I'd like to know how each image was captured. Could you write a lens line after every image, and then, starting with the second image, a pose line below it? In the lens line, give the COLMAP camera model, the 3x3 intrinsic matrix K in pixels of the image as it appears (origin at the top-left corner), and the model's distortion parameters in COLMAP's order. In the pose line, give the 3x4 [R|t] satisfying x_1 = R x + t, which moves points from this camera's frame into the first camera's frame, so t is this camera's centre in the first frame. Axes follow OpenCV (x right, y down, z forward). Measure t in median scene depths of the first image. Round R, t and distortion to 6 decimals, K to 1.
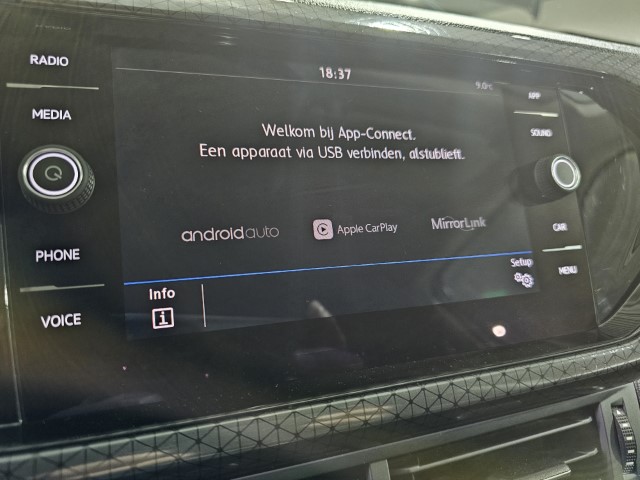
lens RADIAL K [[440.0, 0, 322.1], [0, 440.0, 240.6], [0, 0, 1]] dist [0.038651, -0.042337]
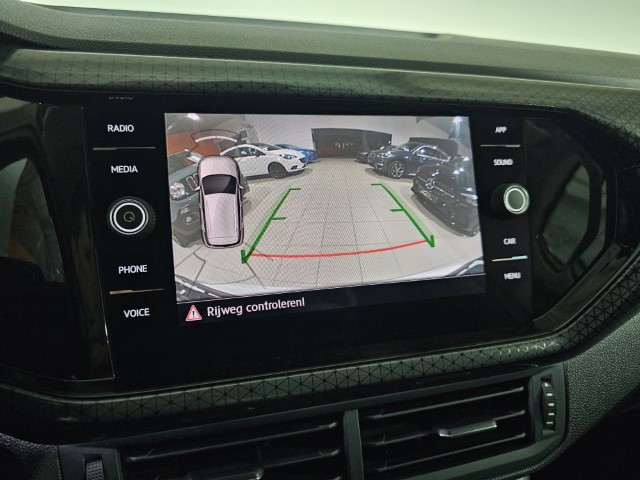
lens RADIAL K [[440.0, 0, 322.3], [0, 440.0, 240.8], [0, 0, 1]] dist [0.038651, -0.042337]
pose [[0.997147, 0.034312, -0.067237, 0.093447], [-0.025609, 0.991666, 0.126265, -0.180493], [0.071009, -0.124183, 0.989715, -0.283066]]
